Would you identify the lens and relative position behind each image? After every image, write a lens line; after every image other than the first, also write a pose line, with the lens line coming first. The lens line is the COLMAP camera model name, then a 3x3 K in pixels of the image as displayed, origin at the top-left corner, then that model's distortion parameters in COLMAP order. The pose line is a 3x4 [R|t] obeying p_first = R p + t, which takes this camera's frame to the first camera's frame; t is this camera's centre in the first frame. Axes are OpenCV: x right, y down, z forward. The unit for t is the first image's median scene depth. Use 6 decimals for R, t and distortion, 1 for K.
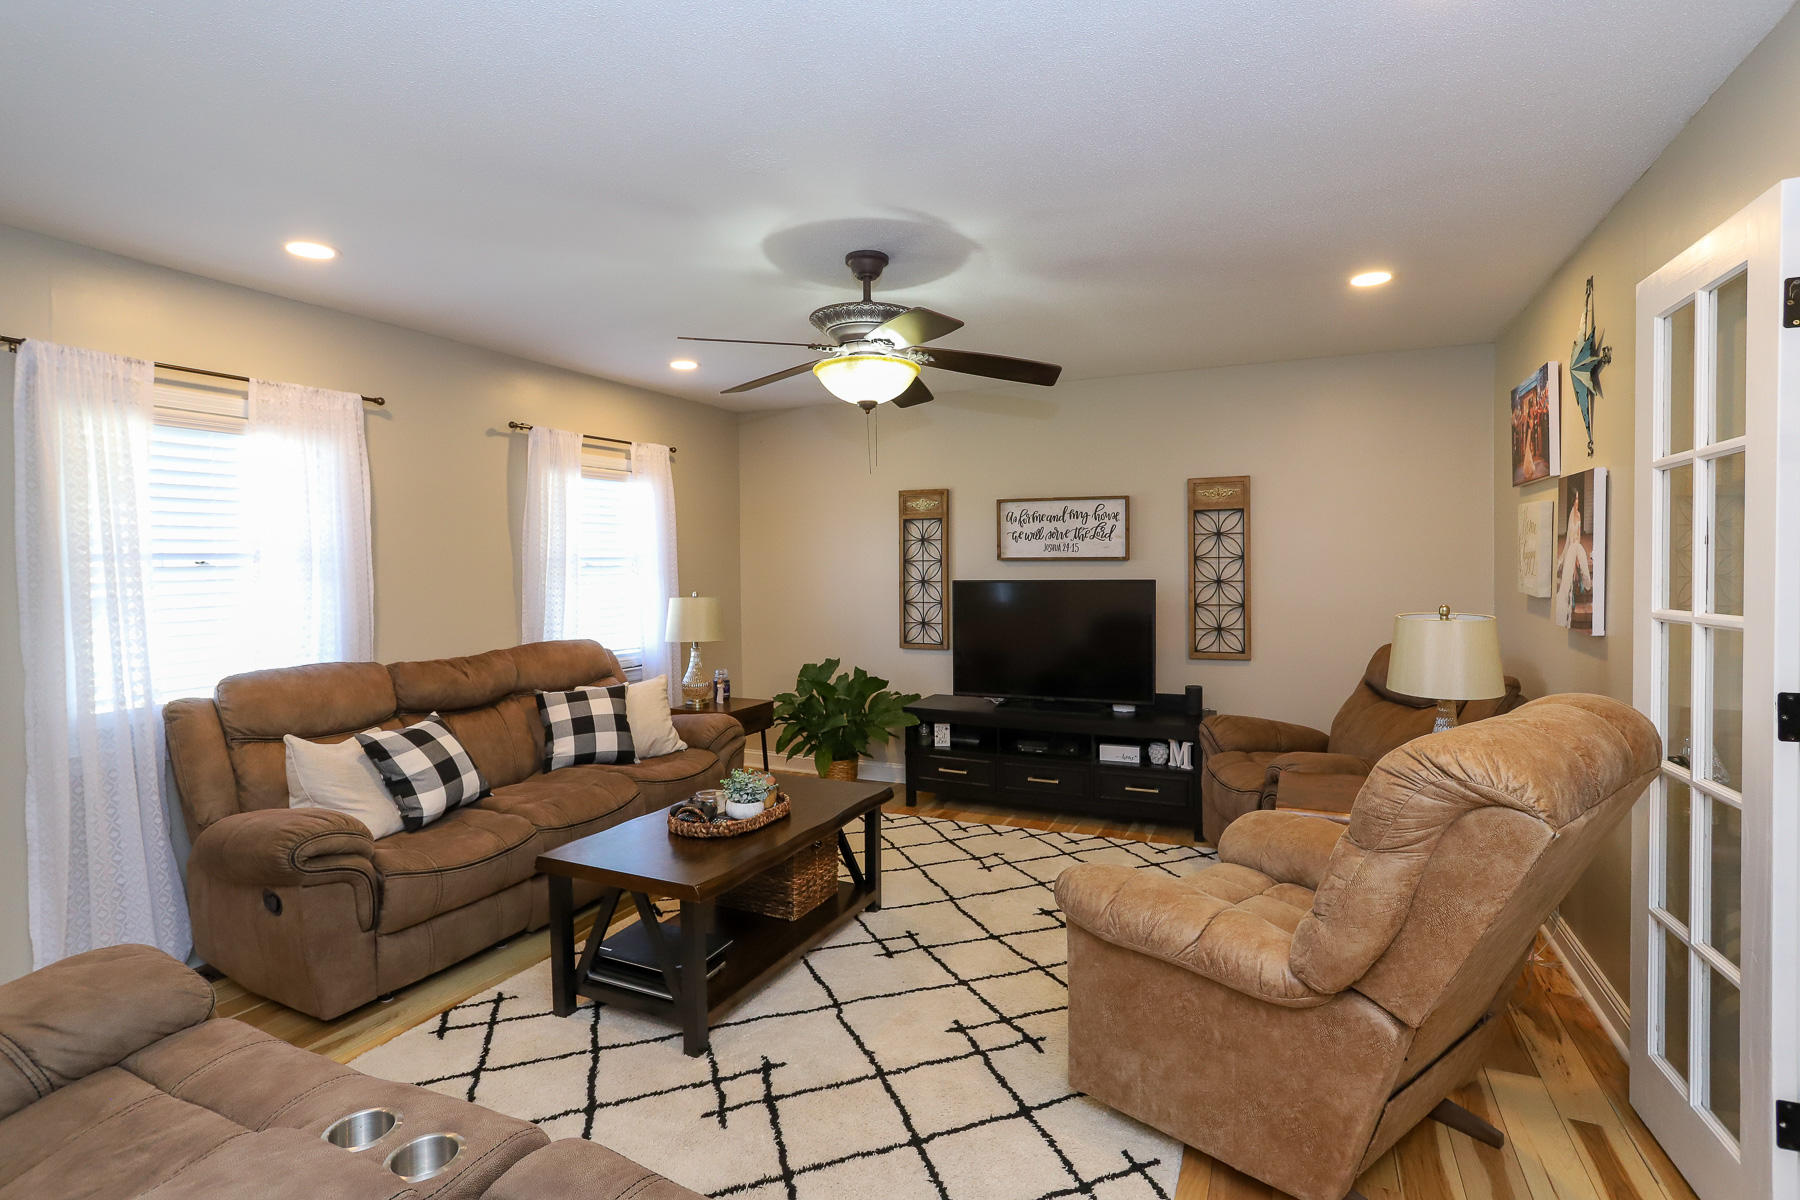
lens RADIAL K [[866.5, 0, 897.8], [0, 866.5, 590.6], [0, 0, 1]] dist [-0.066691, 0.035169]
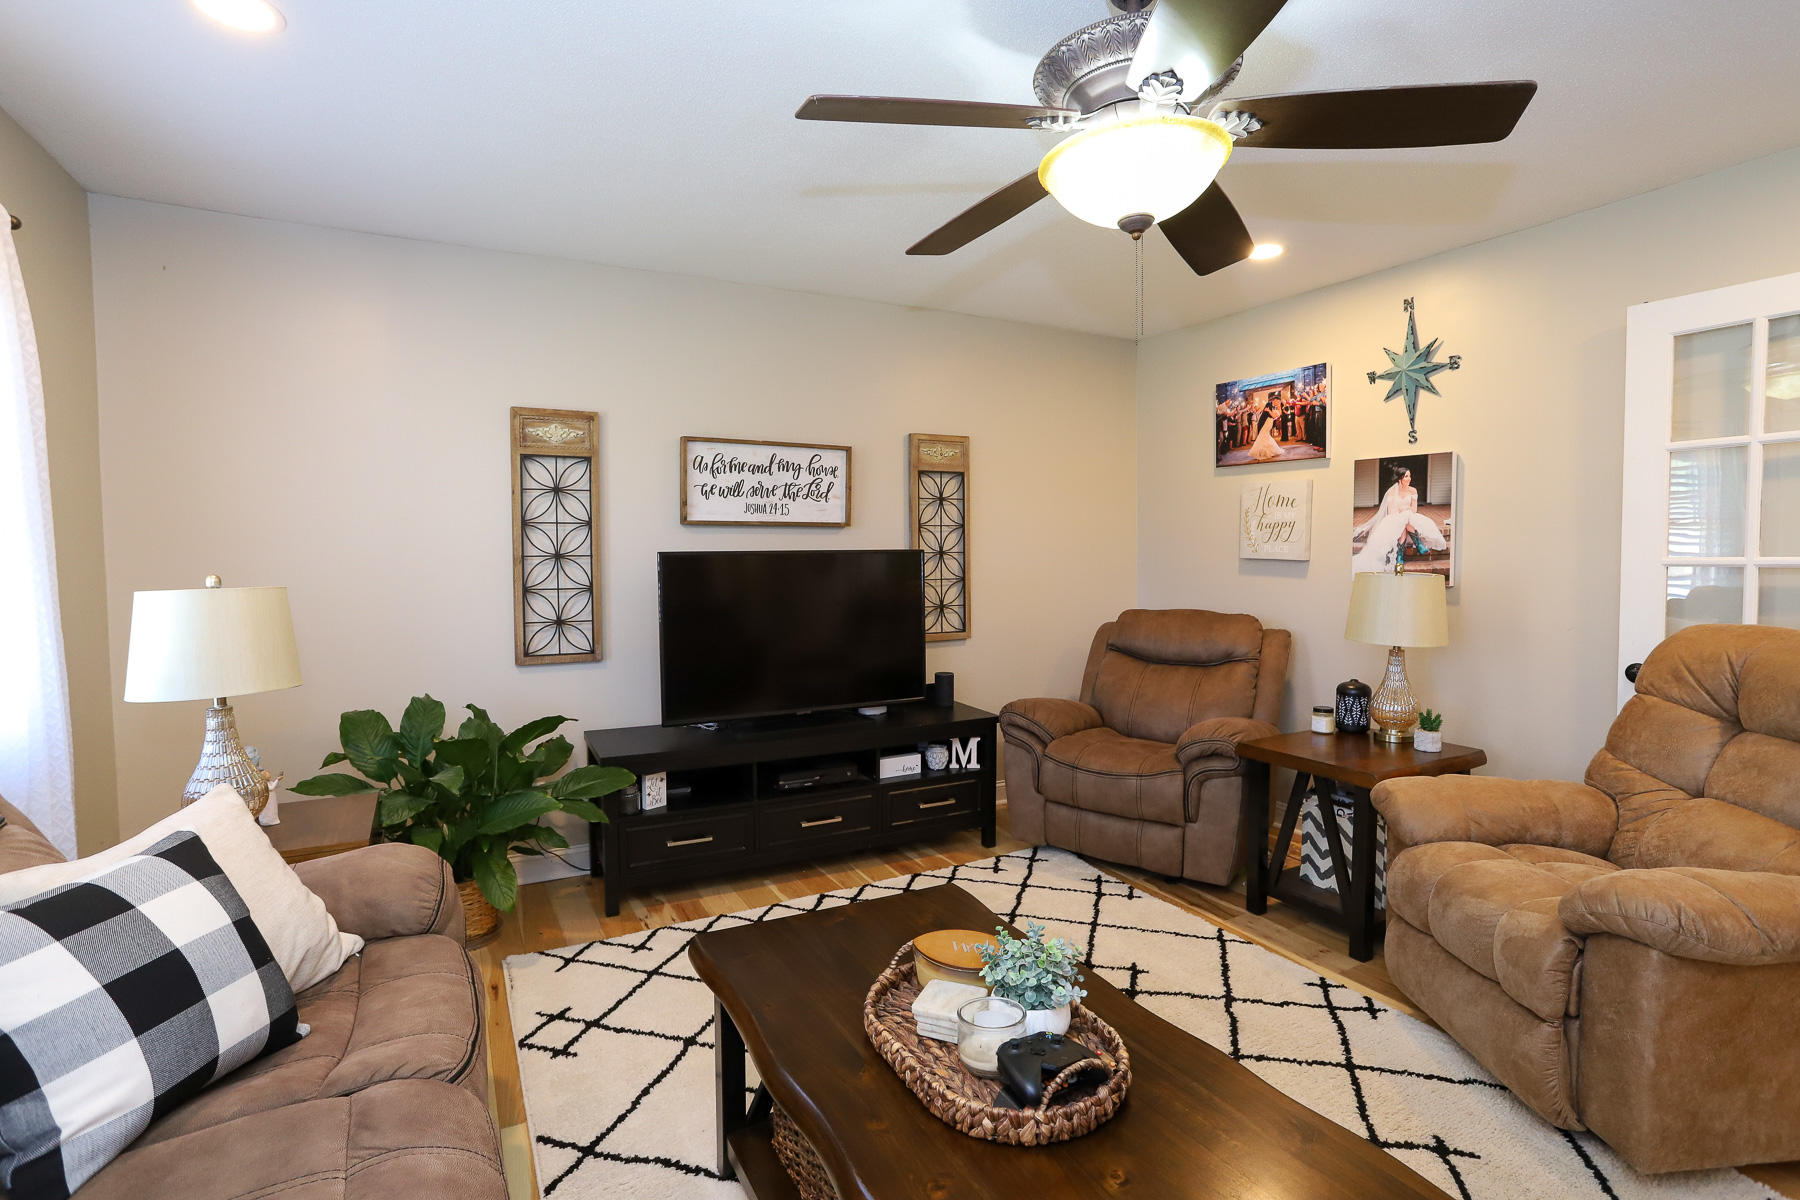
lens RADIAL K [[866.5, 0, 897.8], [0, 866.5, 590.6], [0, 0, 1]] dist [-0.066691, 0.035169]
pose [[0.602972, -0.031886, 0.797125, -0.350346], [0.024598, 0.999469, 0.021374, 0.007855], [-0.797383, 0.006719, 0.603436, 0.472647]]
